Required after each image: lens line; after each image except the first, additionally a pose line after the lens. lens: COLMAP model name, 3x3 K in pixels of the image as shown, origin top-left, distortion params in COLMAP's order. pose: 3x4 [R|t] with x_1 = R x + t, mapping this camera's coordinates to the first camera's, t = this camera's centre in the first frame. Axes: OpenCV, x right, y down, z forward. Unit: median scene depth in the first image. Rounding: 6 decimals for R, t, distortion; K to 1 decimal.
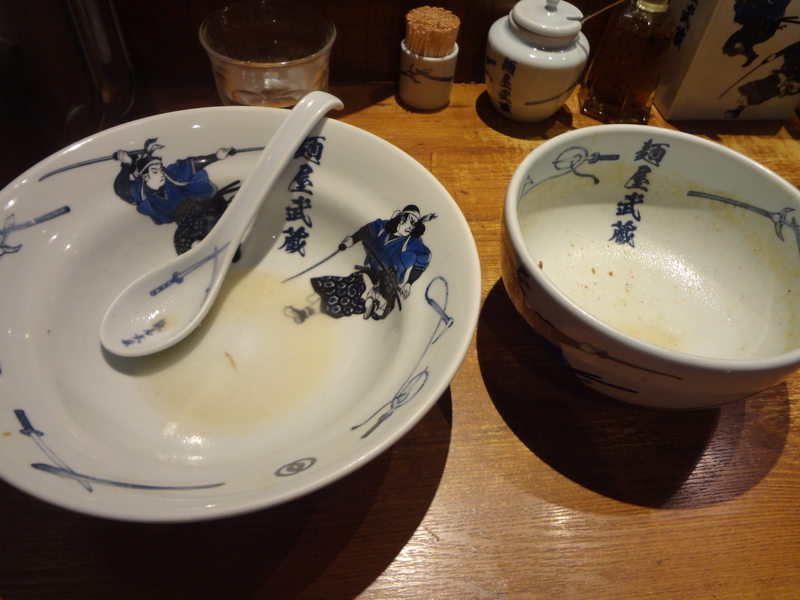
lens RADIAL K [[596.2, 0, 400.0], [0, 596.2, 300.0], [0, 0, 1]] dist [-0.038073, -0.001831]
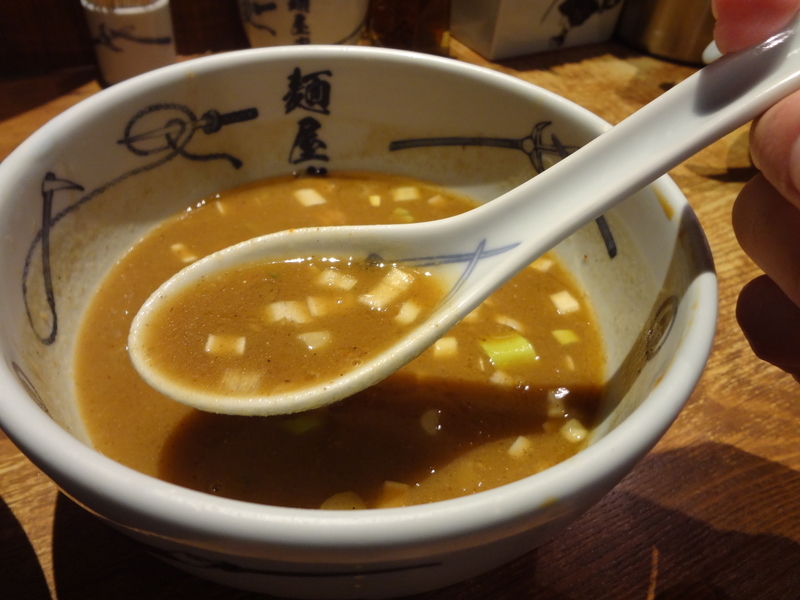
lens RADIAL K [[597.9, 0, 402.7], [0, 597.9, 298.4], [0, 0, 1]] dist [-0.035861, 0.002977]
pose [[0.907104, -0.286168, 0.308660, 0.273982], [0.306755, 0.951594, -0.019256, -0.017952], [-0.288208, 0.112150, 0.950978, 0.444724]]
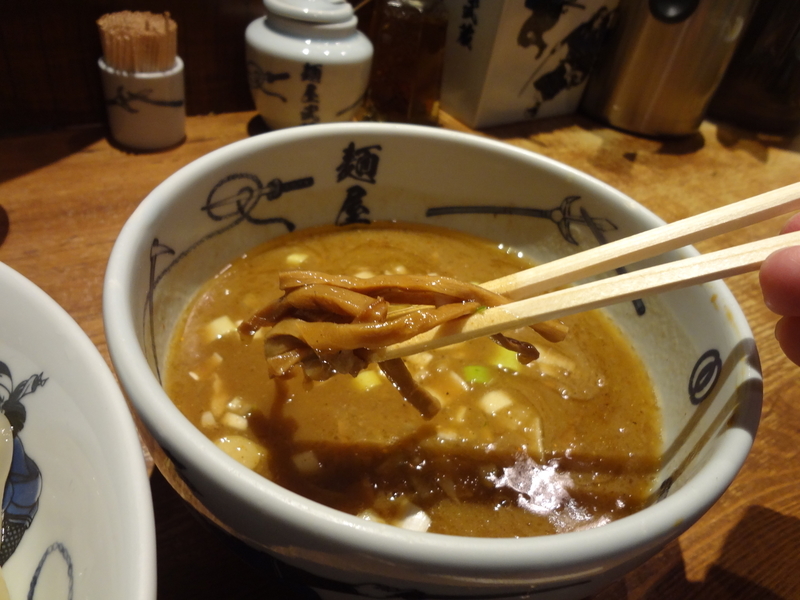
lens RADIAL K [[597.6, 0, 400.0], [0, 597.6, 300.0], [0, 0, 1]] dist [-0.050763, 0.010197]
pose [[0.867502, -0.261257, 0.423303, 0.156565], [0.314722, 0.947264, -0.060341, -0.059056], [-0.385215, 0.185569, 0.903977, 0.434896]]
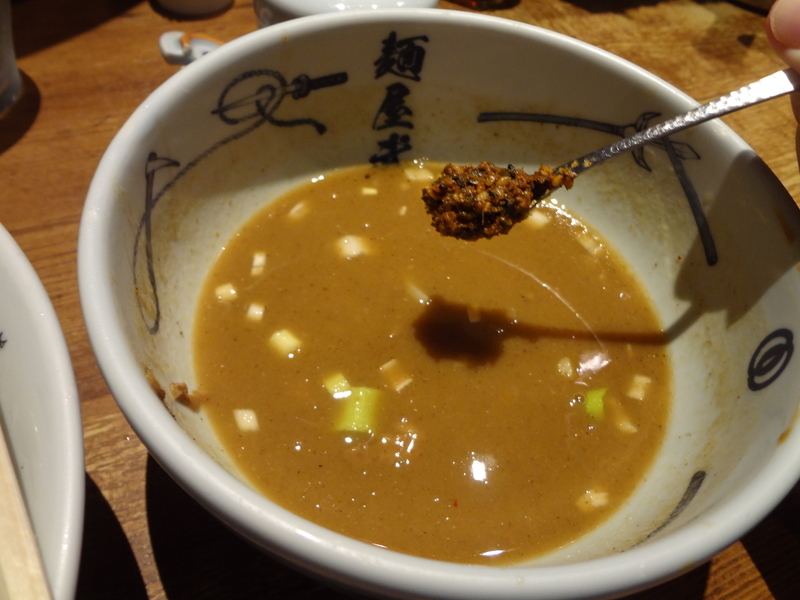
lens RADIAL K [[595.0, 0, 401.5], [0, 595.0, 296.2], [0, 0, 1]] dist [-0.022907, -0.006800]
pose [[0.929844, -0.266256, 0.253966, 0.229997], [0.244259, 0.962850, 0.115140, -0.100687], [-0.275188, -0.045028, 0.960335, 0.466882]]
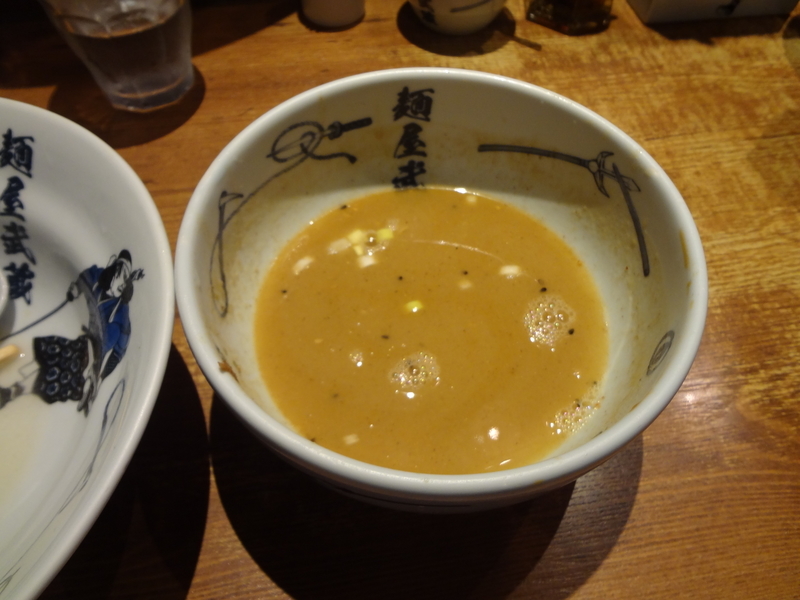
lens RADIAL K [[597.9, 0, 402.7], [0, 597.9, 298.4], [0, 0, 1]] dist [-0.035861, 0.002977]
pose [[0.961315, -0.248767, 0.118268, 0.275325], [0.233147, 0.963501, 0.131564, -0.125406], [-0.146680, -0.098901, 0.984227, 0.289516]]
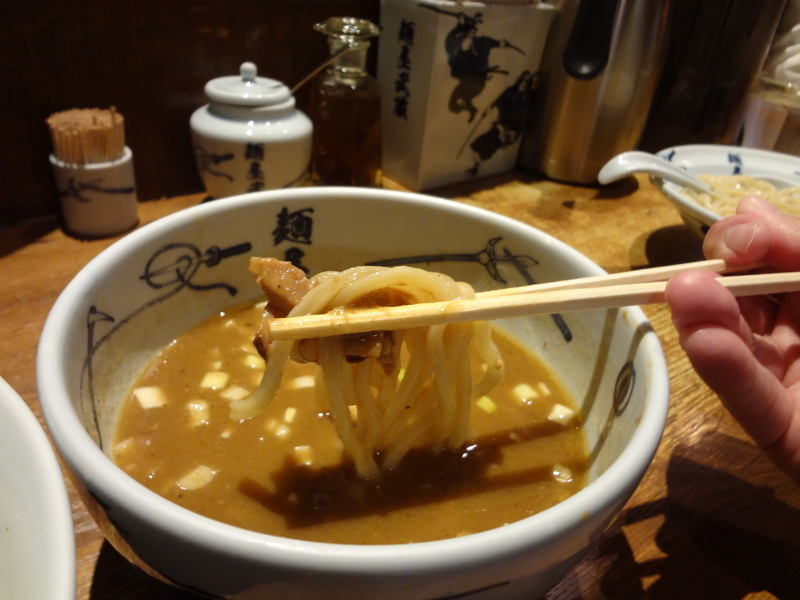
lens RADIAL K [[596.2, 0, 400.0], [0, 596.2, 300.0], [0, 0, 1]] dist [-0.038073, -0.001831]
pose [[0.826395, -0.286251, 0.484904, 0.174489], [0.405177, 0.900296, -0.159055, -0.017437], [-0.391028, 0.327914, 0.859982, 0.398811]]
